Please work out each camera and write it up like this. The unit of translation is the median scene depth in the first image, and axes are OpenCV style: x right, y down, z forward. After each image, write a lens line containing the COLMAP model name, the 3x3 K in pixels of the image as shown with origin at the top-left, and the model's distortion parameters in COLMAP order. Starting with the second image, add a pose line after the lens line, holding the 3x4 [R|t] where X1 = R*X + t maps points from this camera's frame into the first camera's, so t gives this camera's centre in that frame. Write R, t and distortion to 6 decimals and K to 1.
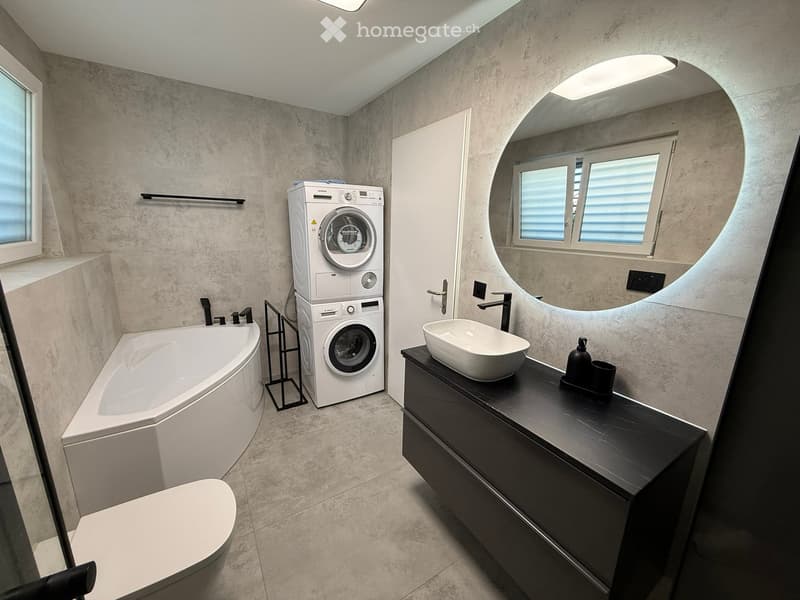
lens RADIAL K [[318.5, 0, 400.0], [0, 318.5, 300.0], [0, 0, 1]] dist [0.001508, 0.000087]
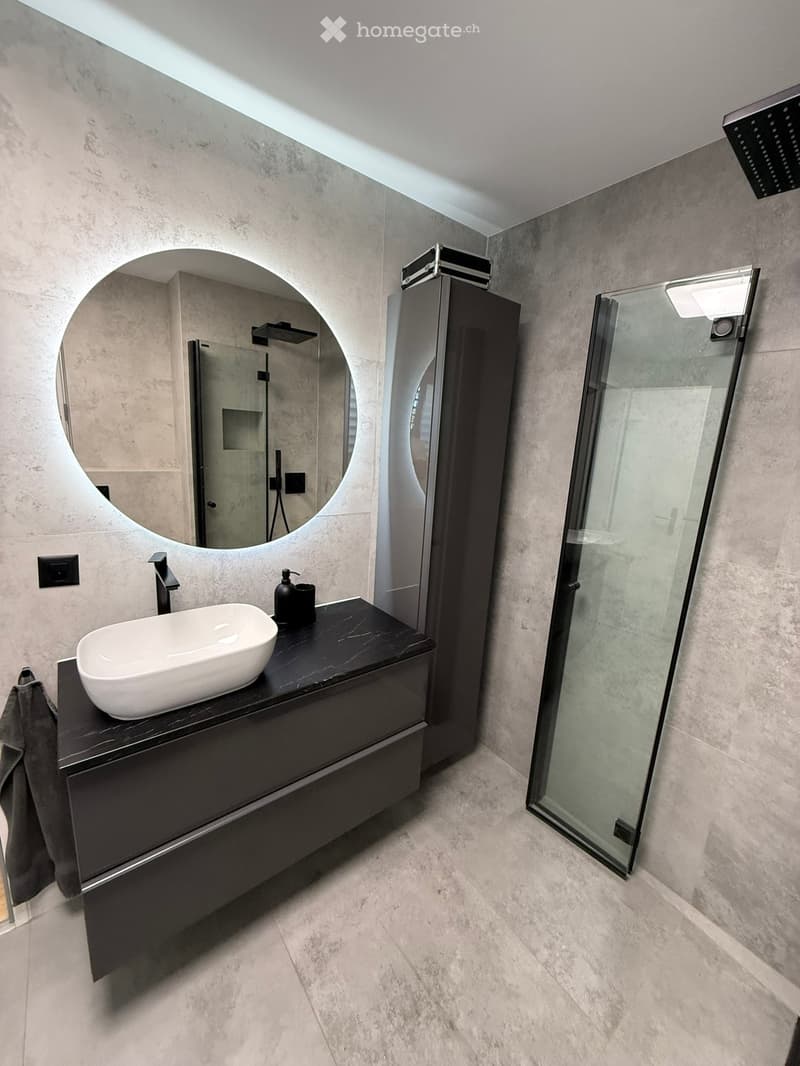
lens RADIAL K [[424.5, 0, 400.0], [0, 424.5, 533.0], [0, 0, 1]] dist [0.001508, 0.000087]
pose [[-0.091851, -0.243342, 0.965582, -0.550461], [0.172715, 0.951090, 0.256119, -0.214011], [-0.980680, 0.190295, -0.045330, 0.630824]]
